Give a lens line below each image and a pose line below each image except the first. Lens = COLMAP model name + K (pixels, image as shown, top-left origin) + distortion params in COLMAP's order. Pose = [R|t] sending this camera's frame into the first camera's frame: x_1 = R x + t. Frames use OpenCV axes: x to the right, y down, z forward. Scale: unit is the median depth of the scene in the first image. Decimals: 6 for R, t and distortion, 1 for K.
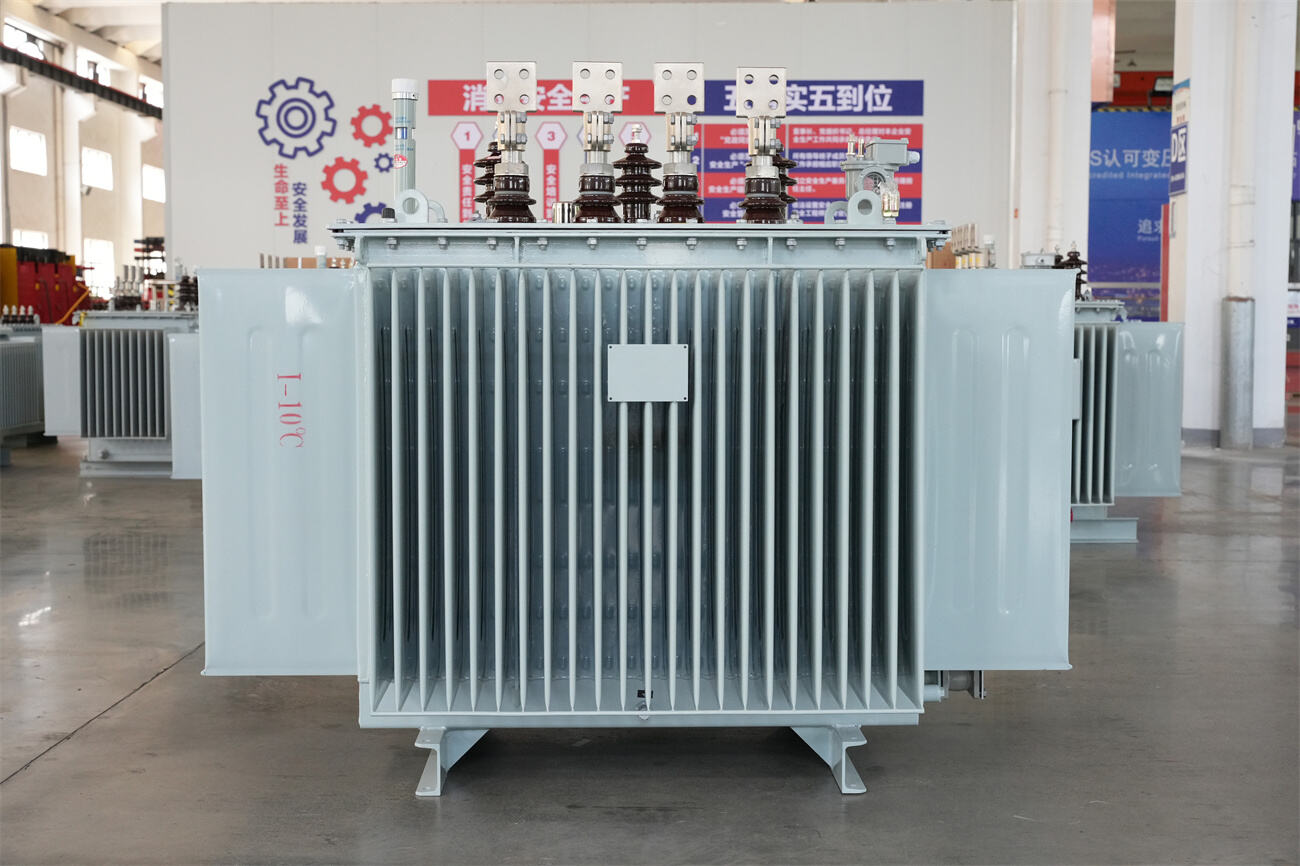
lens RADIAL K [[1707.4, 0, 650.0], [0, 1707.4, 433.0], [0, 0, 1]] dist [0.041135, 0.000808]
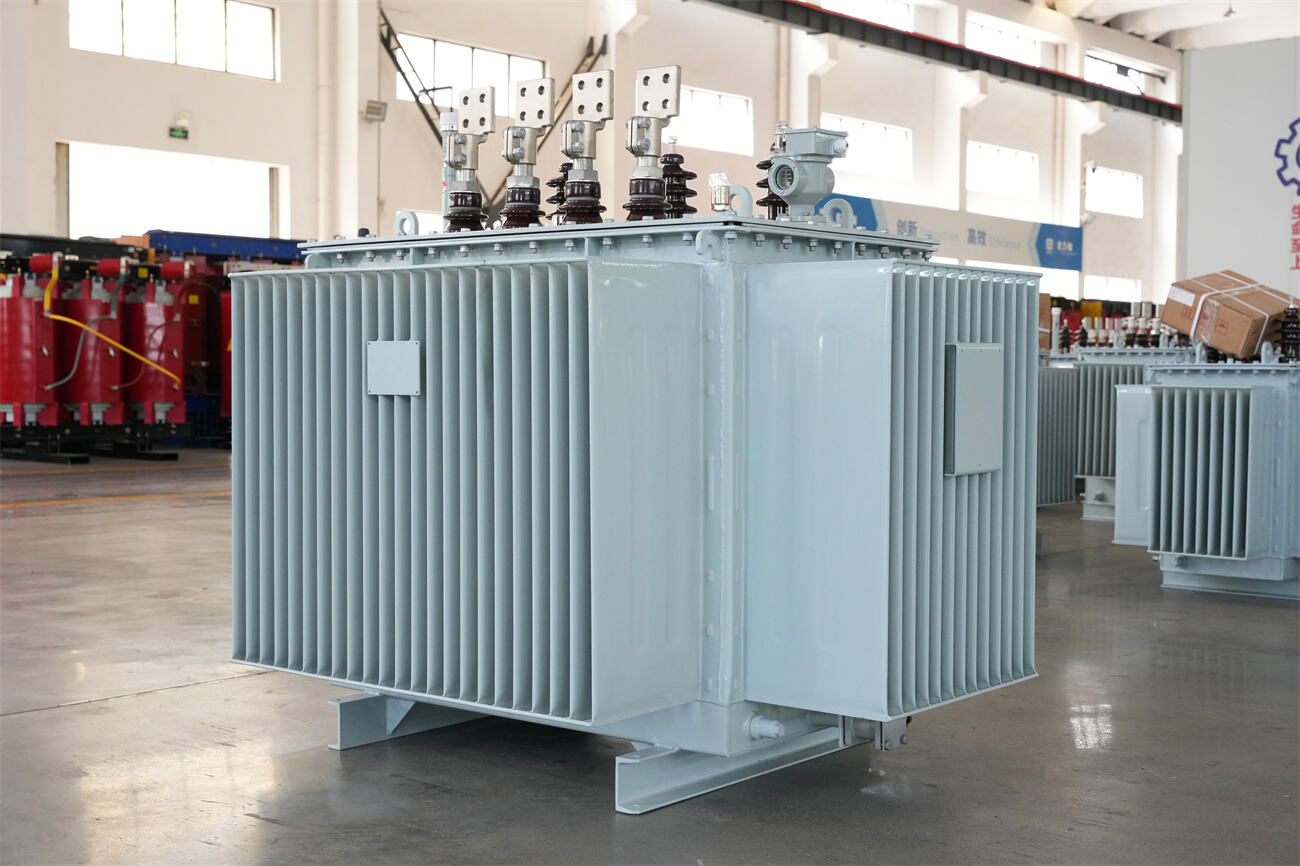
lens RADIAL K [[1707.4, 0, 650.0], [0, 1707.4, 433.0], [0, 0, 1]] dist [0.041135, 0.000808]
pose [[0.763750, 0.031304, -0.644753, 0.635082], [-0.052818, 0.998505, -0.014087, 0.009191], [0.643348, 0.044814, 0.764261, 0.227759]]
